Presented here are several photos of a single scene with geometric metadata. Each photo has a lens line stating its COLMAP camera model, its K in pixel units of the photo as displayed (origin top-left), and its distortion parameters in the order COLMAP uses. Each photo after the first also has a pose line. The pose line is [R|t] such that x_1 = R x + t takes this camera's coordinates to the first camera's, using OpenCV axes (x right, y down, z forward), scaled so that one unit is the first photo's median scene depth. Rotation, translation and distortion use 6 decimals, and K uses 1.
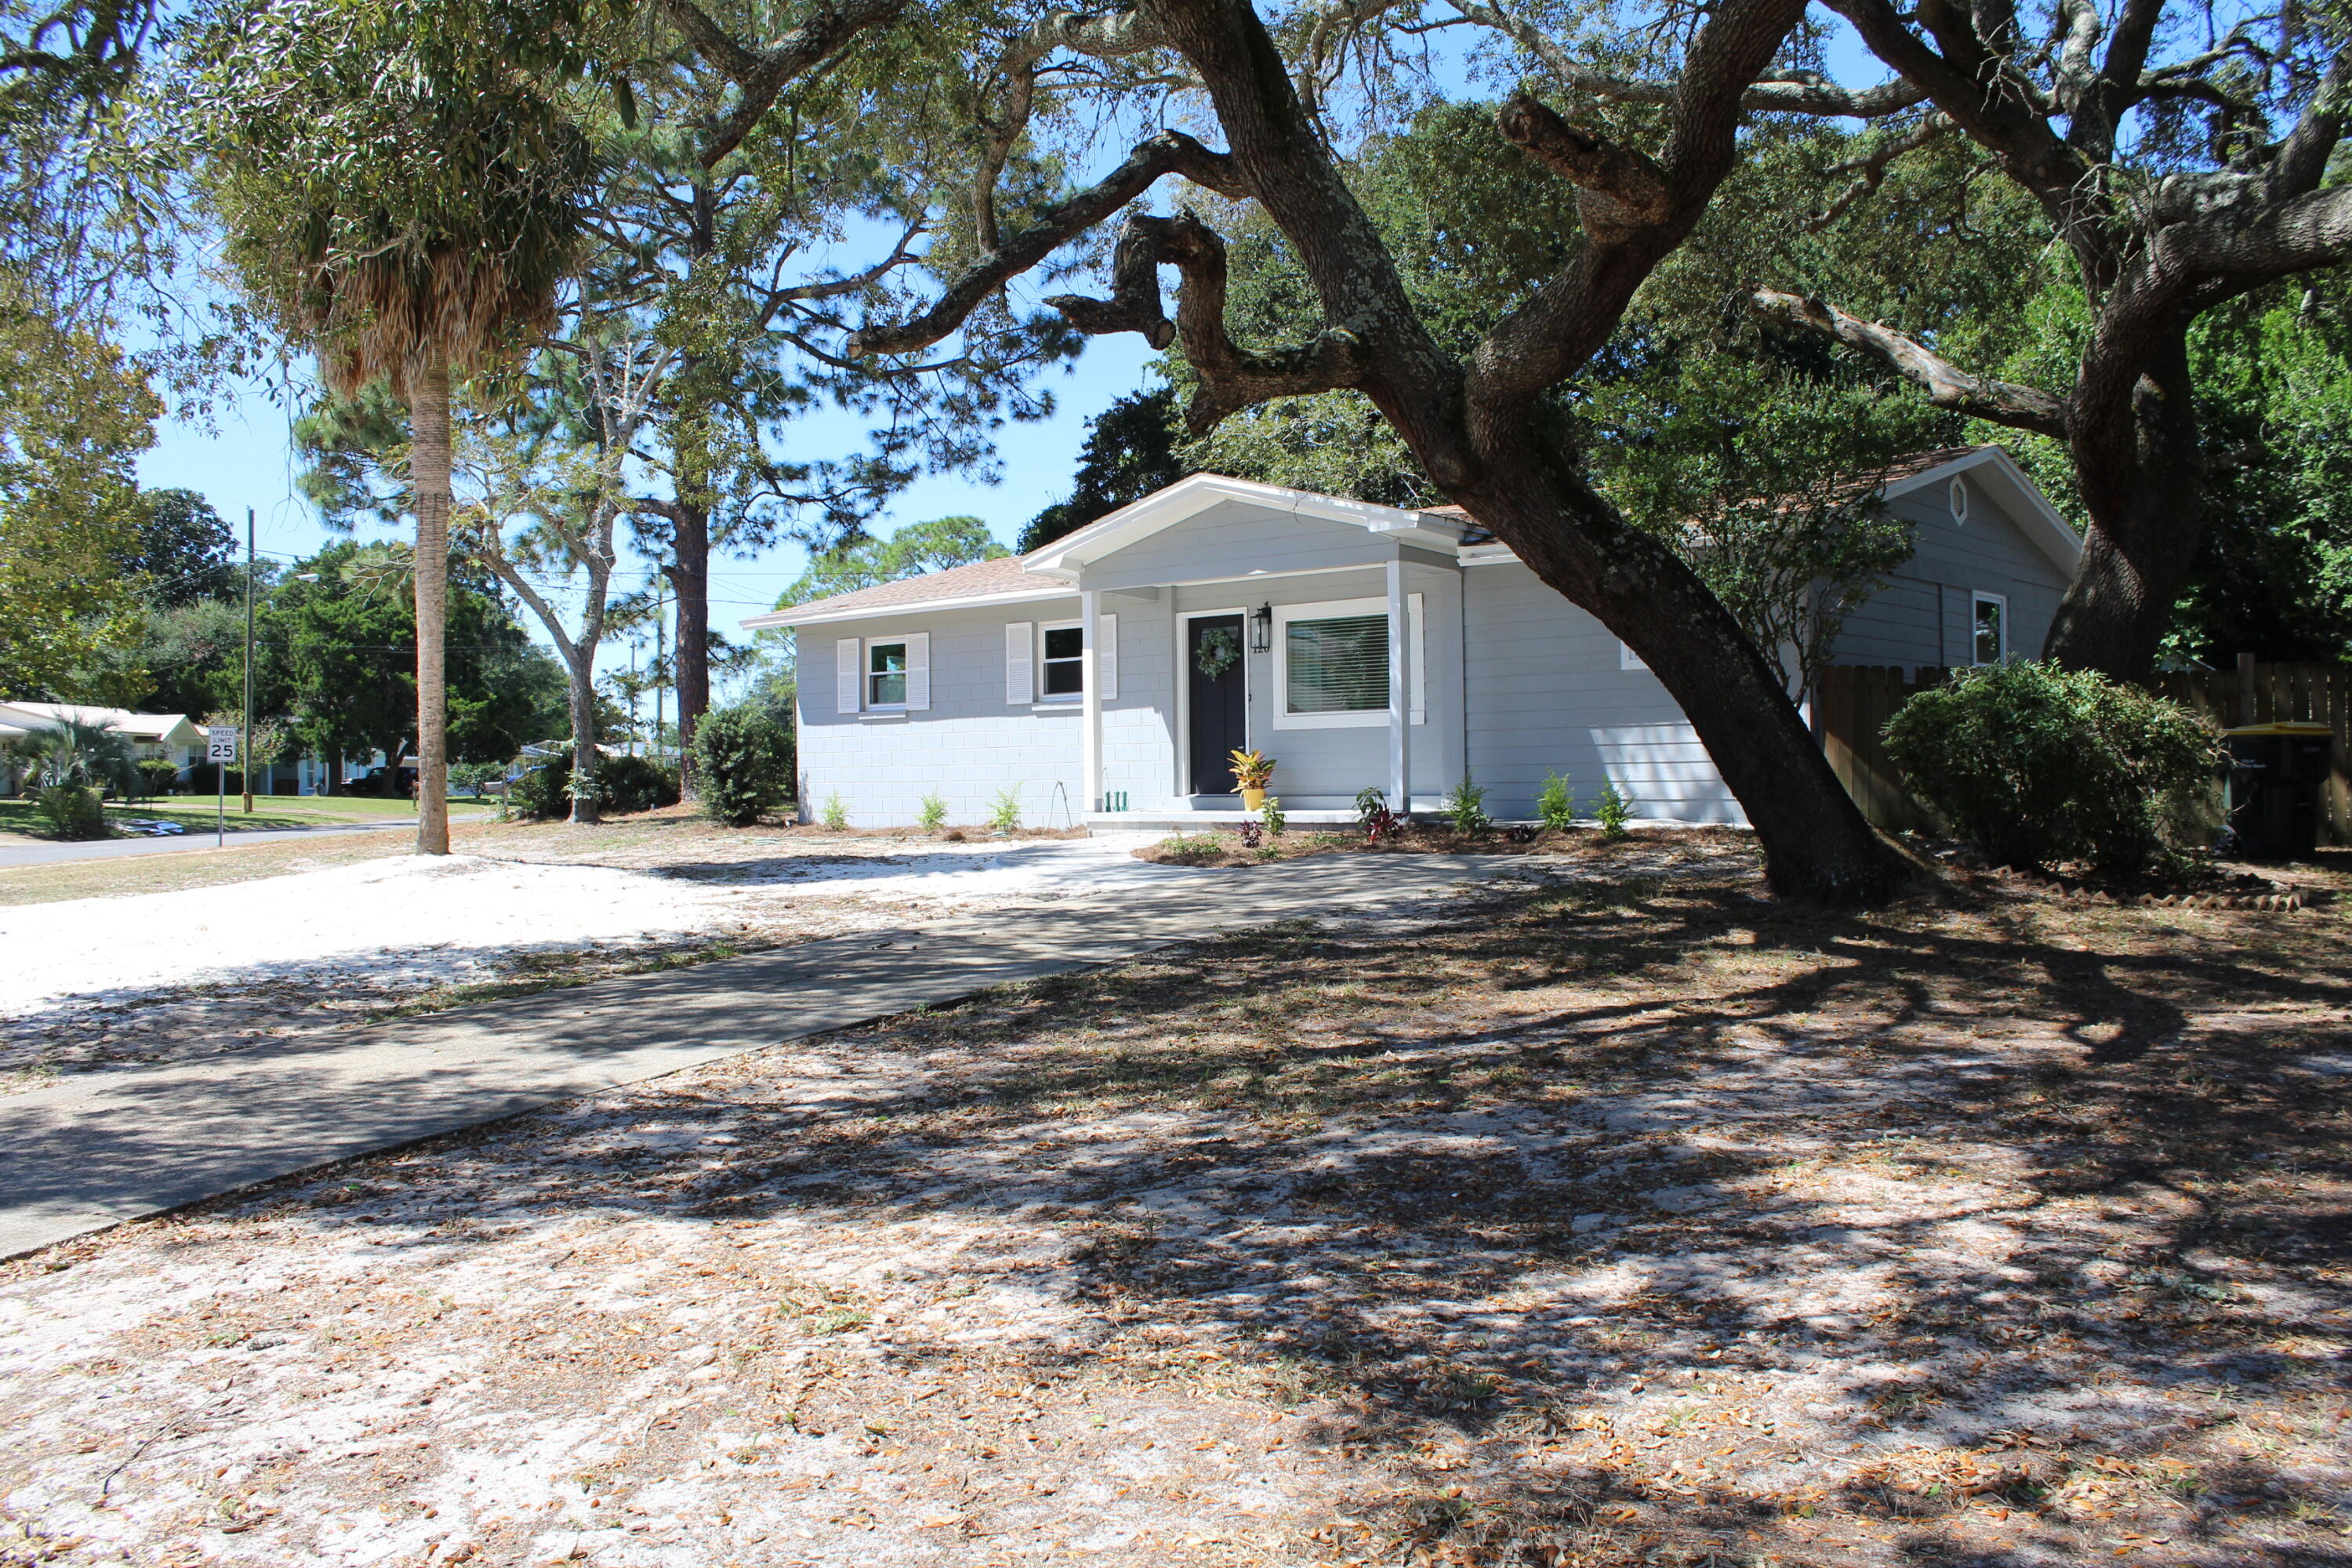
lens RADIAL K [[1935.3, 0, 1231.4], [0, 1935.3, 857.7], [0, 0, 1]] dist [-0.152204, 0.125693]
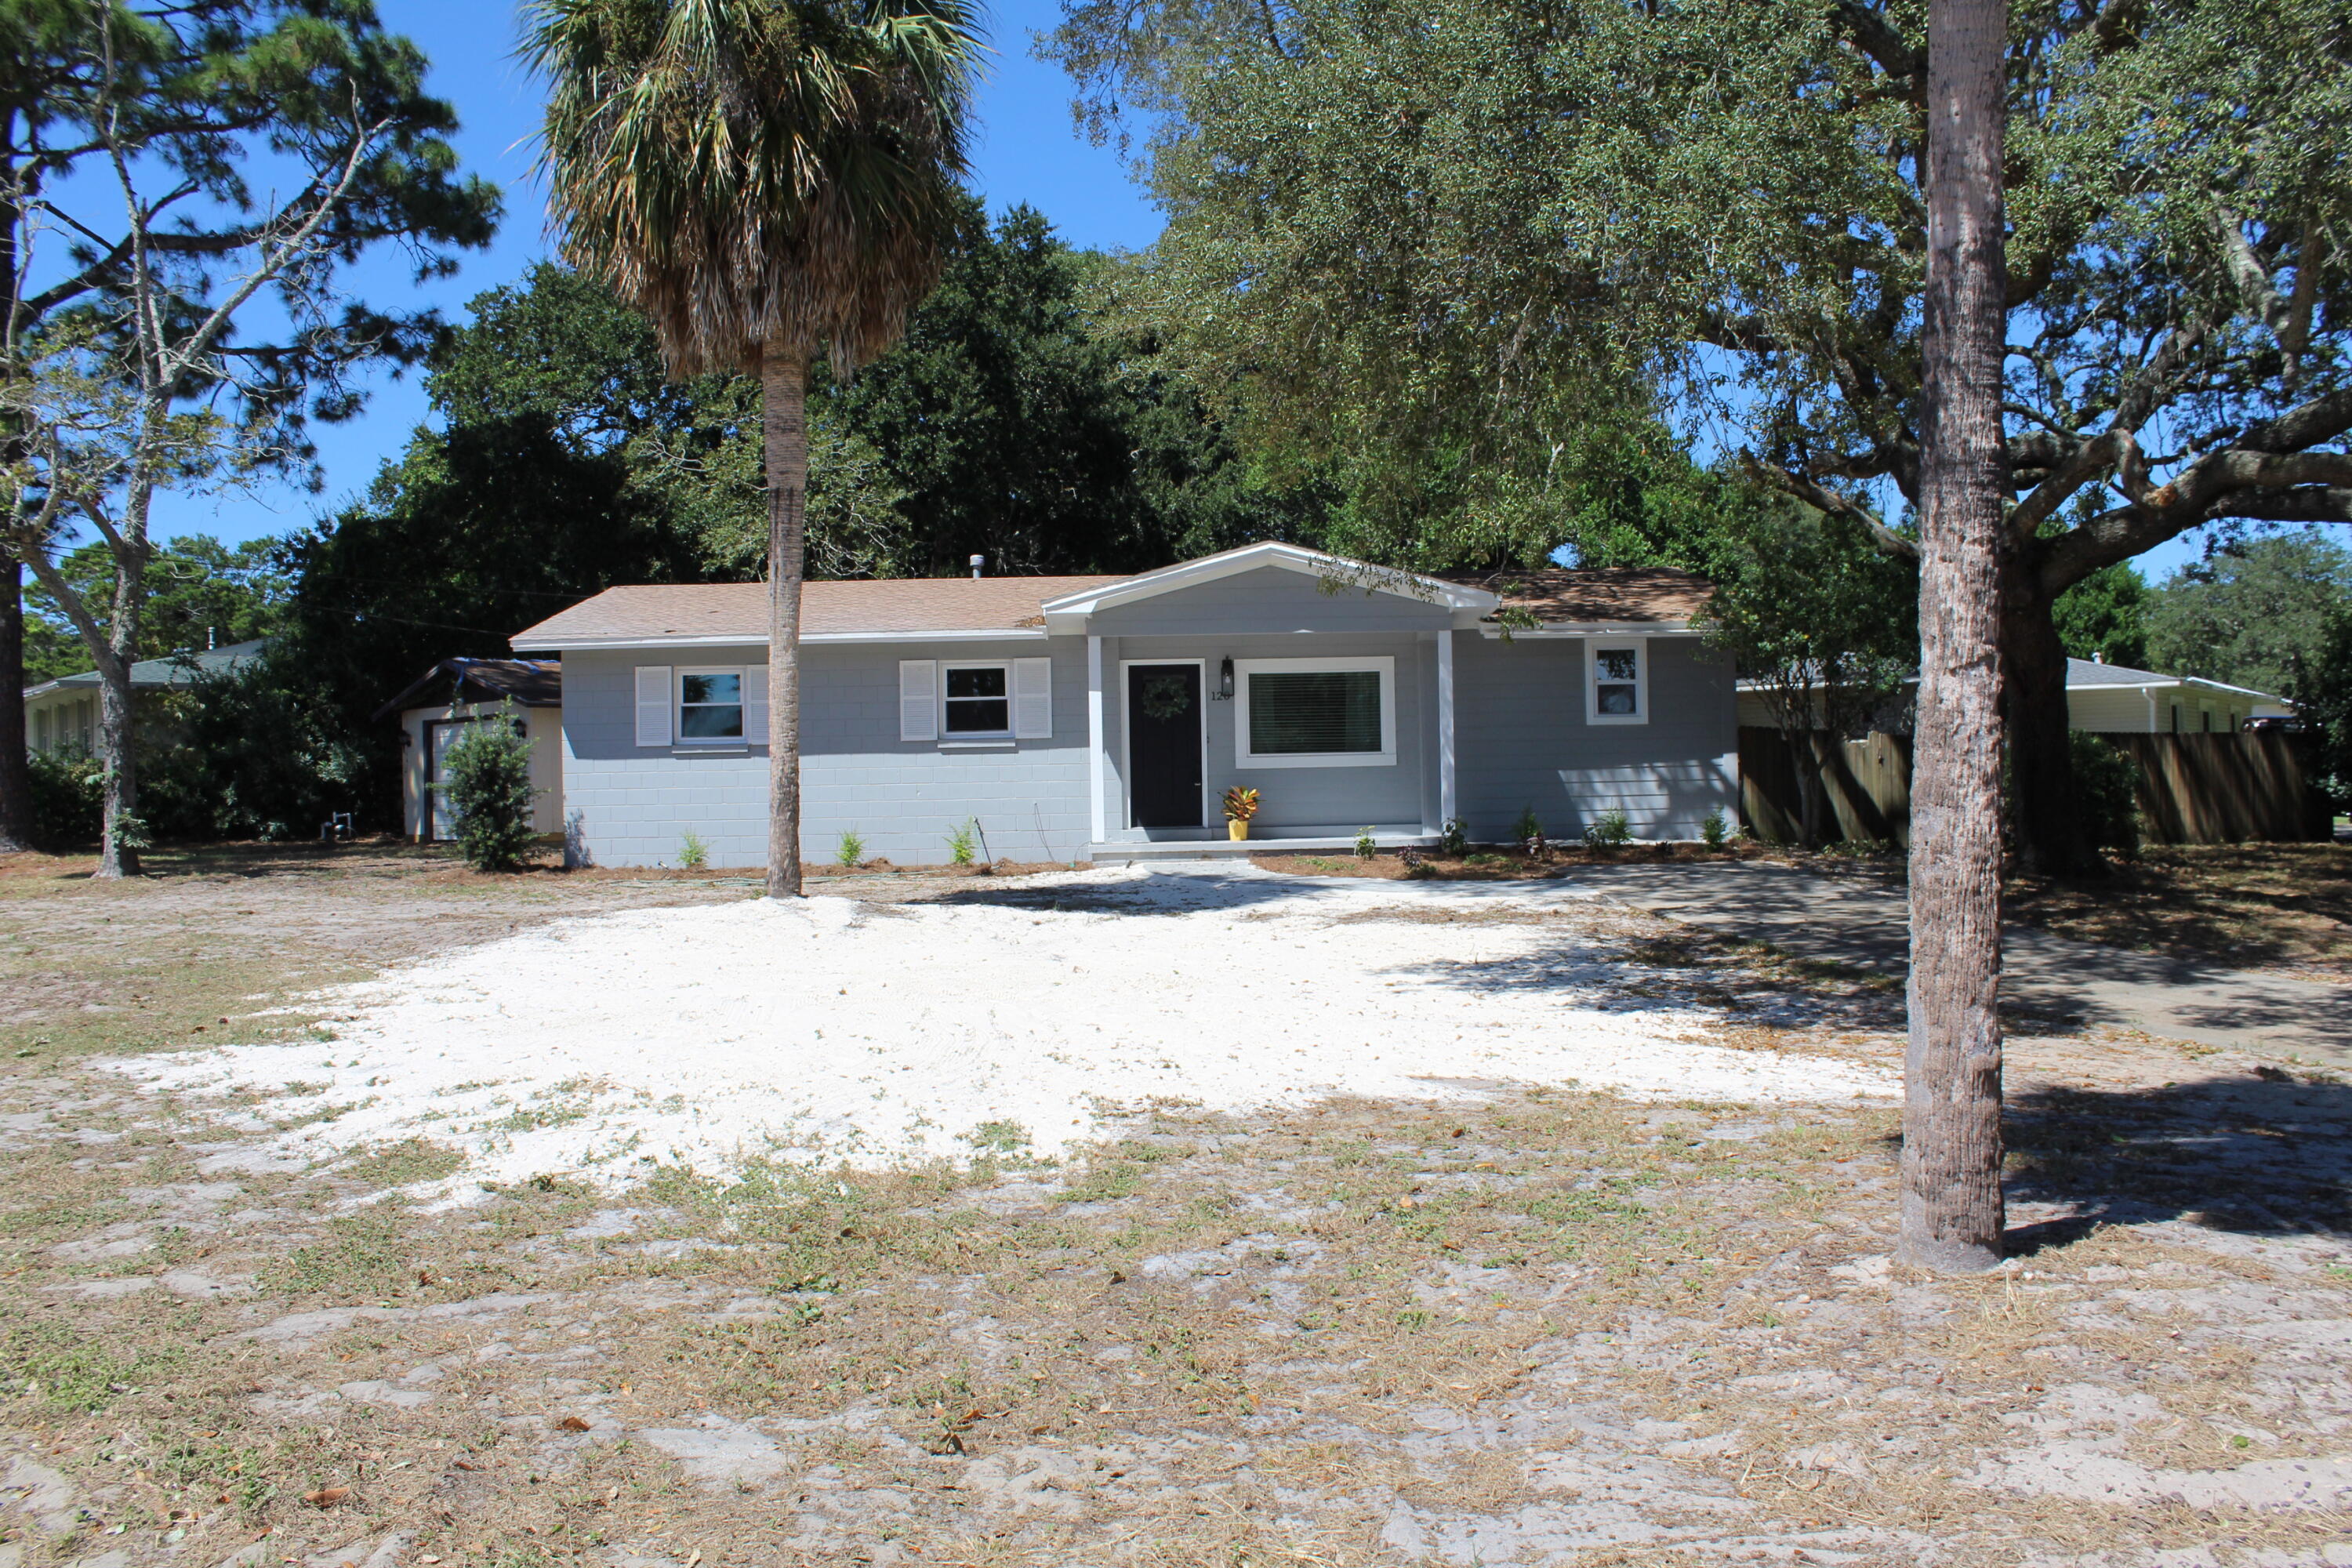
lens RADIAL K [[1935.3, 0, 1231.4], [0, 1935.3, 857.7], [0, 0, 1]] dist [-0.152204, 0.125693]
pose [[0.746504, -0.018979, 0.665110, -0.587865], [0.036657, 0.999248, -0.012629, 0.000479], [-0.664371, 0.033809, 0.746638, 0.123843]]
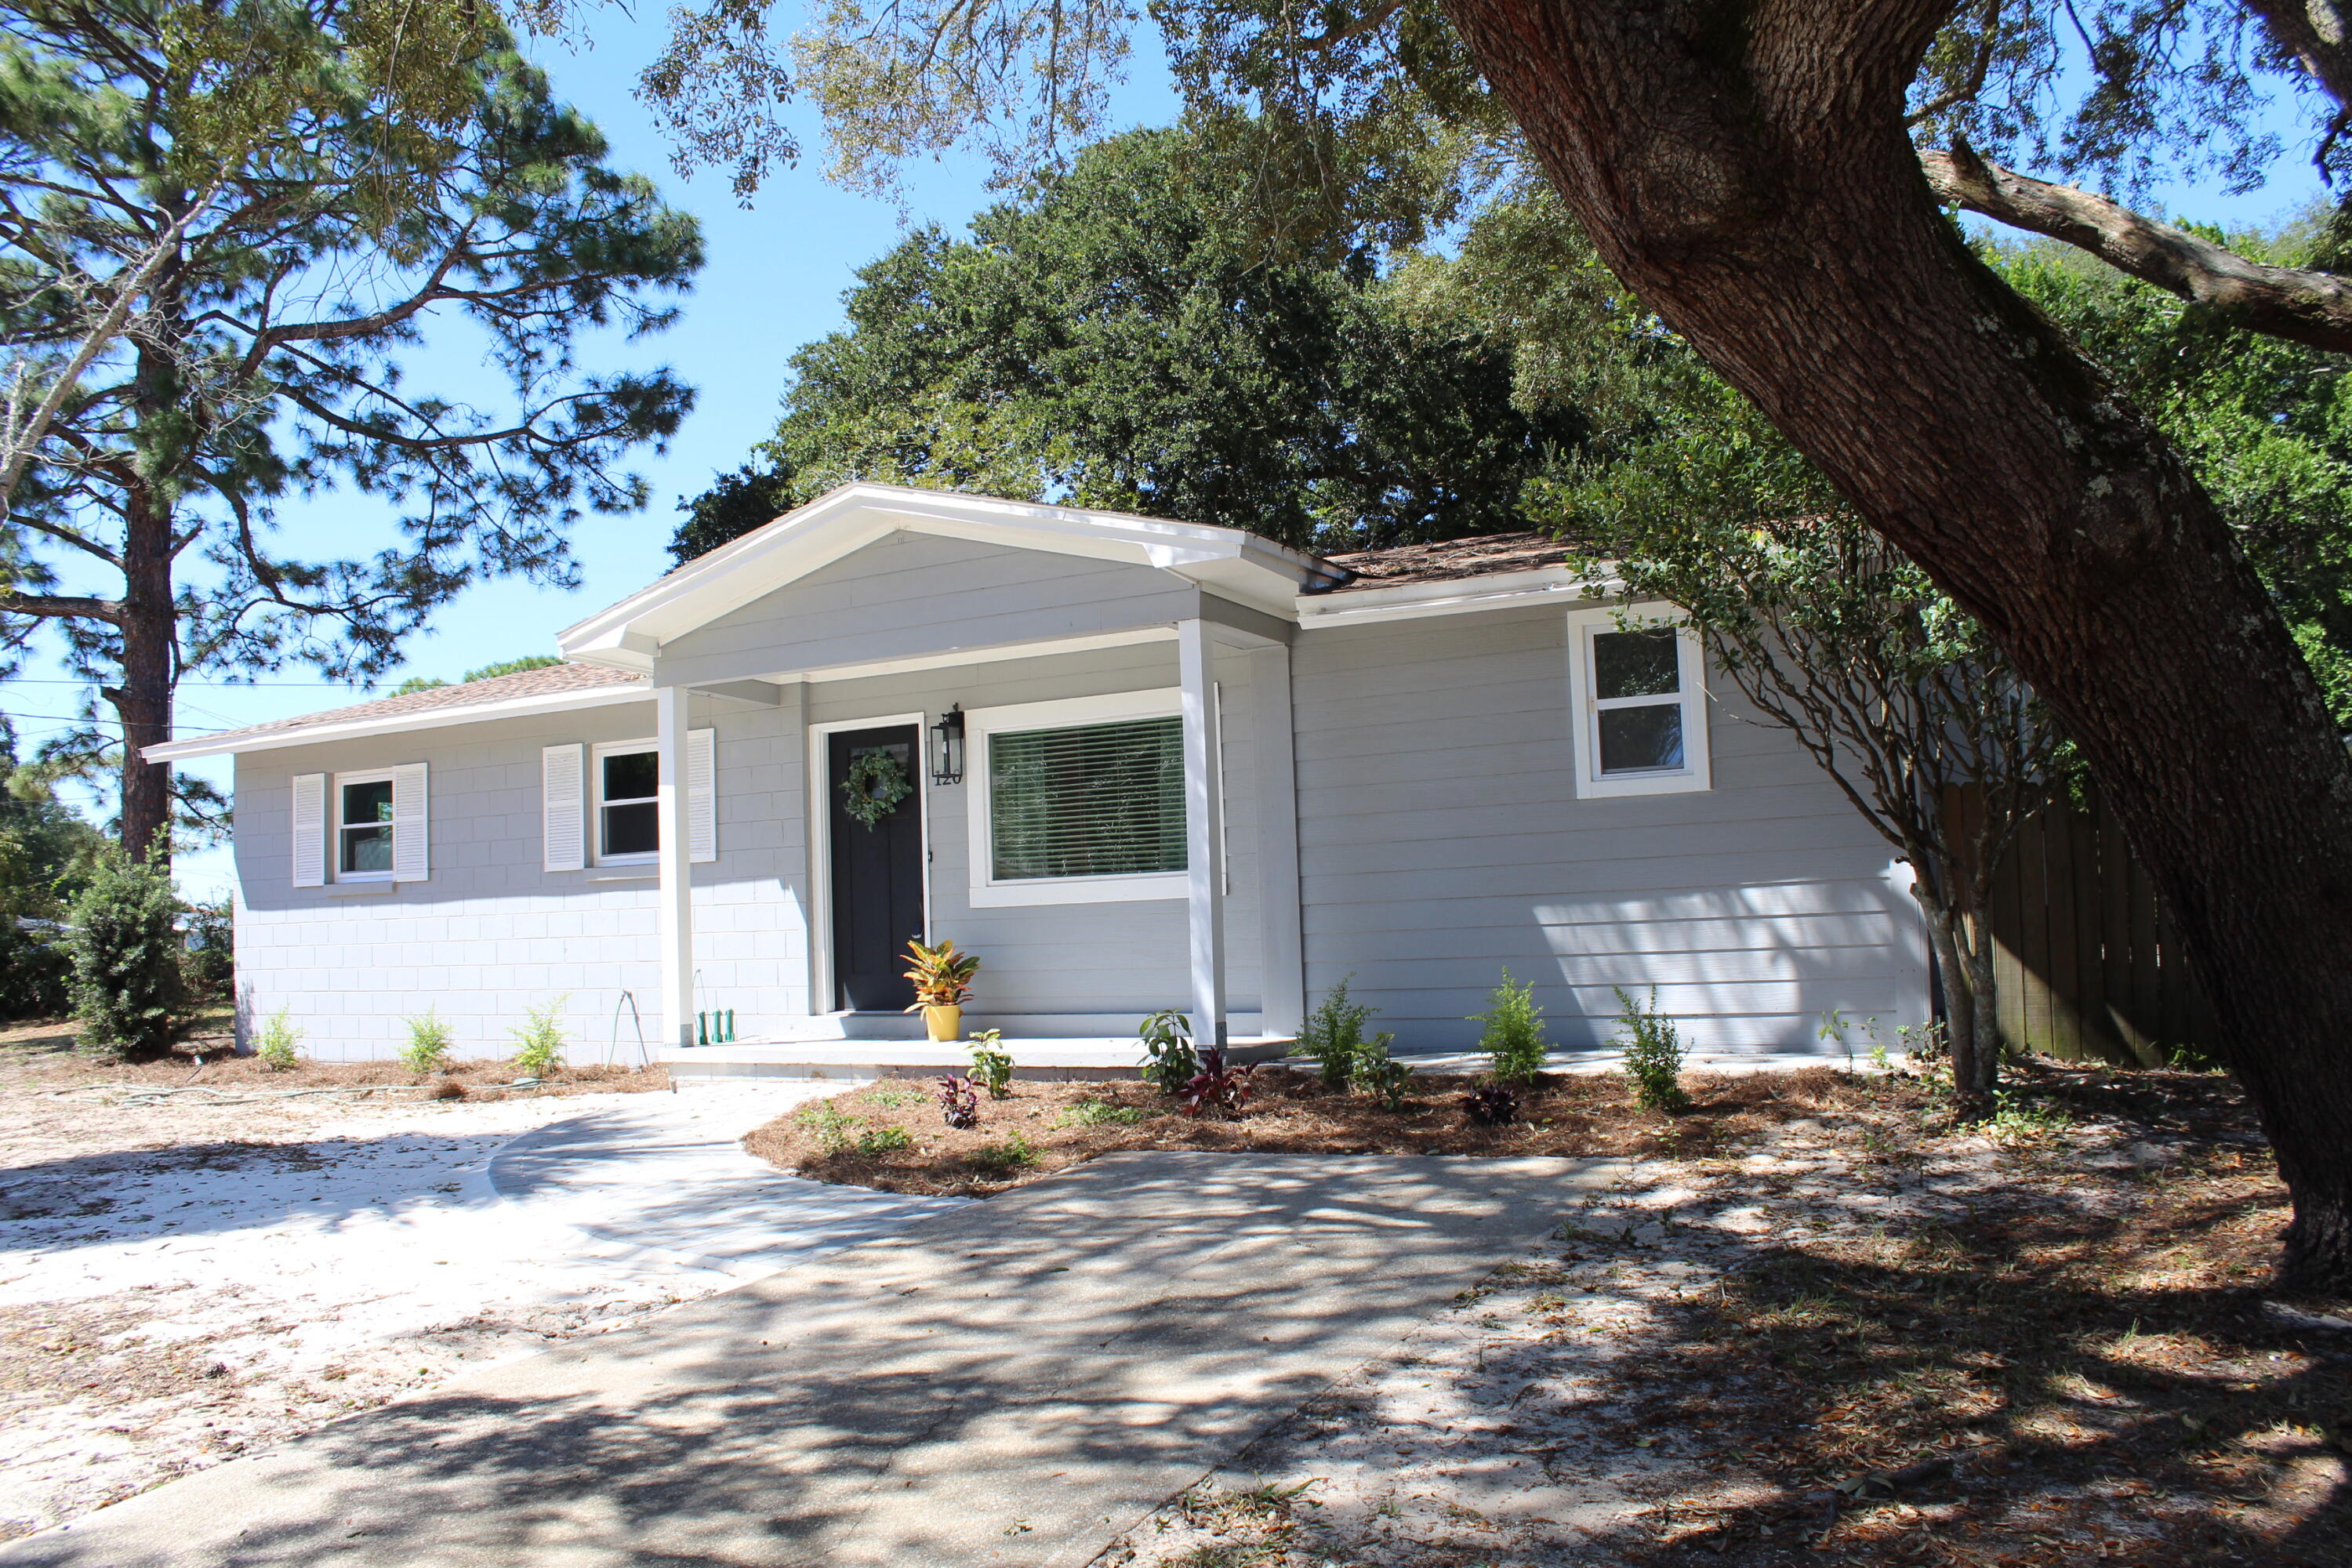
lens RADIAL K [[1935.3, 0, 1231.4], [0, 1935.3, 857.7], [0, 0, 1]] dist [-0.152204, 0.125693]
pose [[0.980589, -0.014010, 0.195573, -0.013729], [0.029773, 0.996517, -0.077893, -0.024754], [-0.193801, 0.082204, 0.977591, 0.297938]]
